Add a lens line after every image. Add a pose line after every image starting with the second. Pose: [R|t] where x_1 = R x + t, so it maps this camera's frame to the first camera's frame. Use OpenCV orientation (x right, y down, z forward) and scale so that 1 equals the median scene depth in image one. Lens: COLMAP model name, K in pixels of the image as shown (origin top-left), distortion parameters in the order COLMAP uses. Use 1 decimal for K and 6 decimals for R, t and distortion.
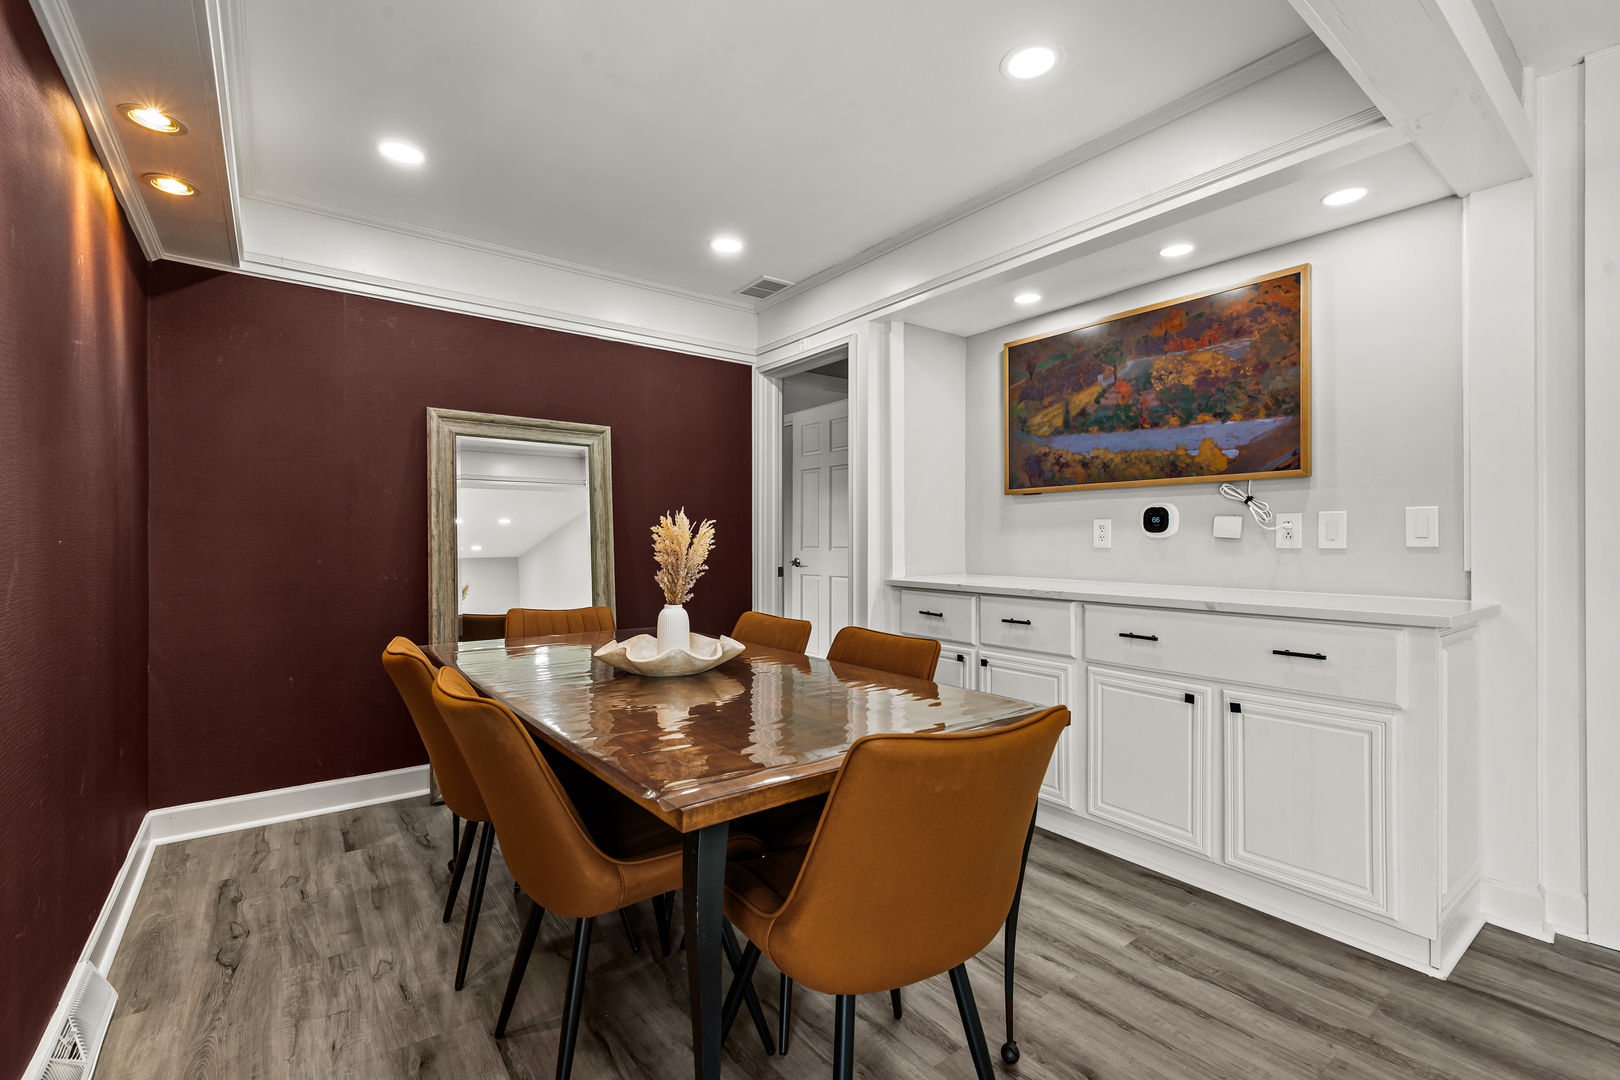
lens RADIAL K [[708.3, 0, 807.4], [0, 708.3, 545.8], [0, 0, 1]] dist [0.003886, 0.000311]
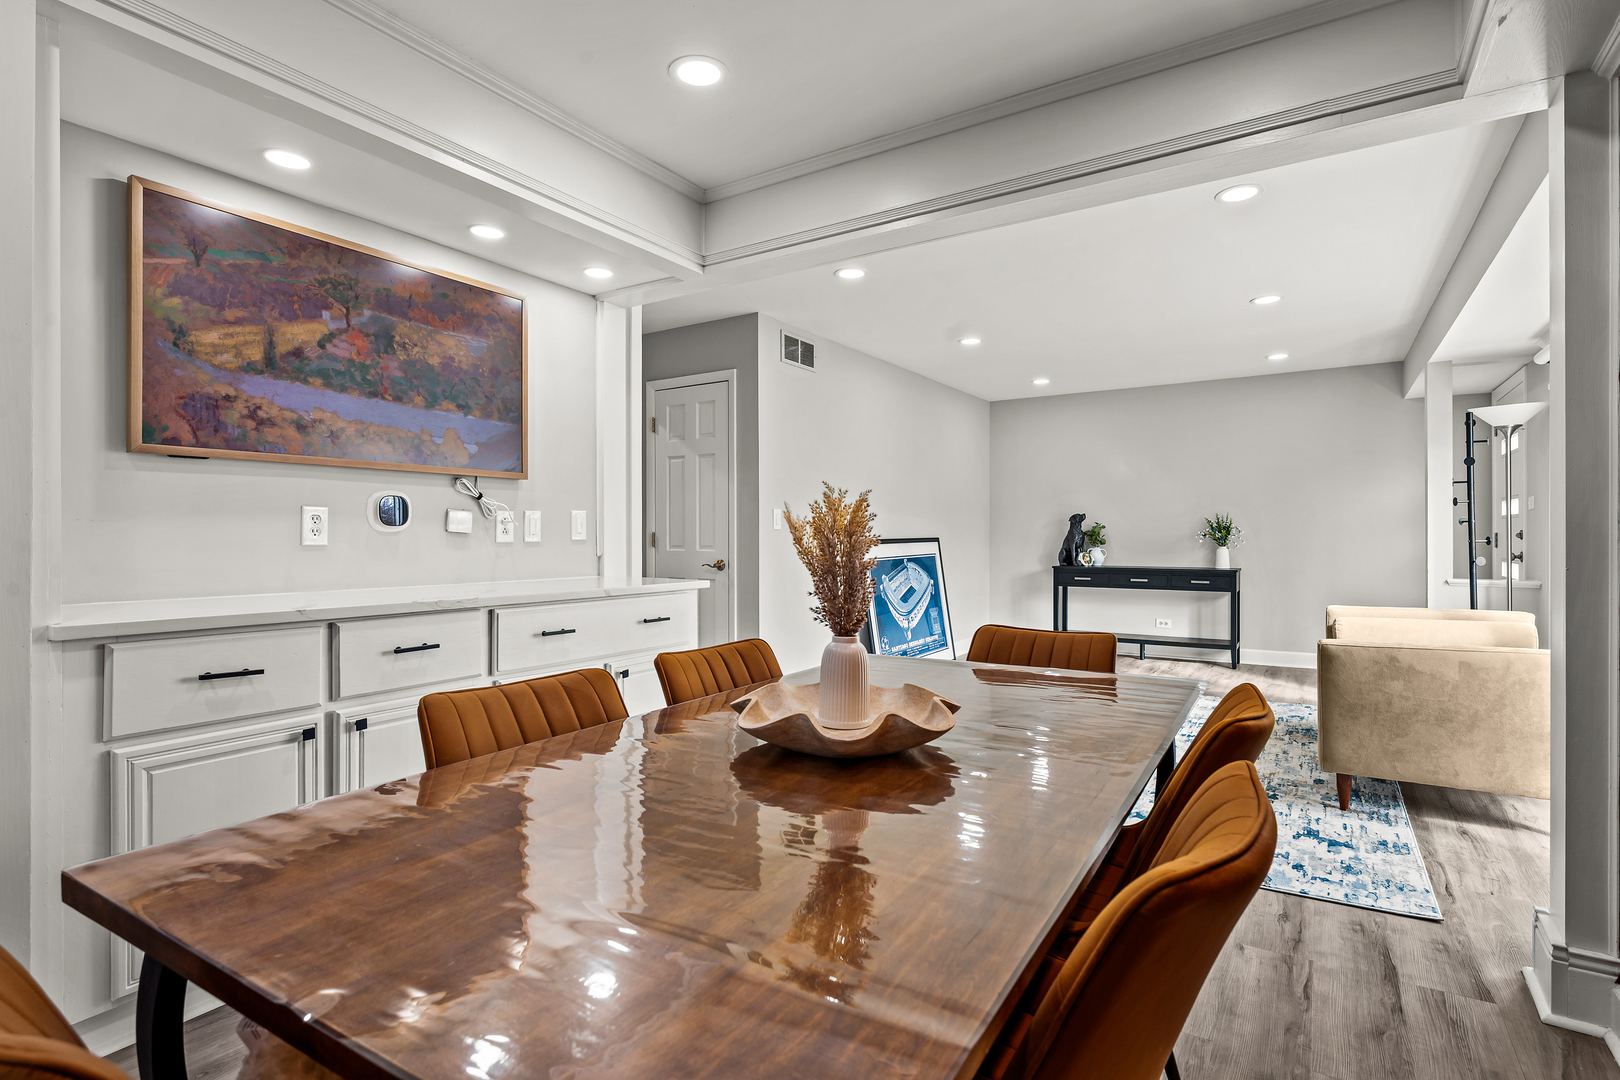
lens RADIAL K [[799.9, 0, 814.7], [0, 799.9, 532.7], [0, 0, 1]] dist [-0.000942, -0.000234]
pose [[-0.360599, 0.005751, 0.932703, -0.550686], [0.011998, 0.999927, -0.001527, -0.003283], [-0.932644, 0.010640, -0.360642, 0.838845]]
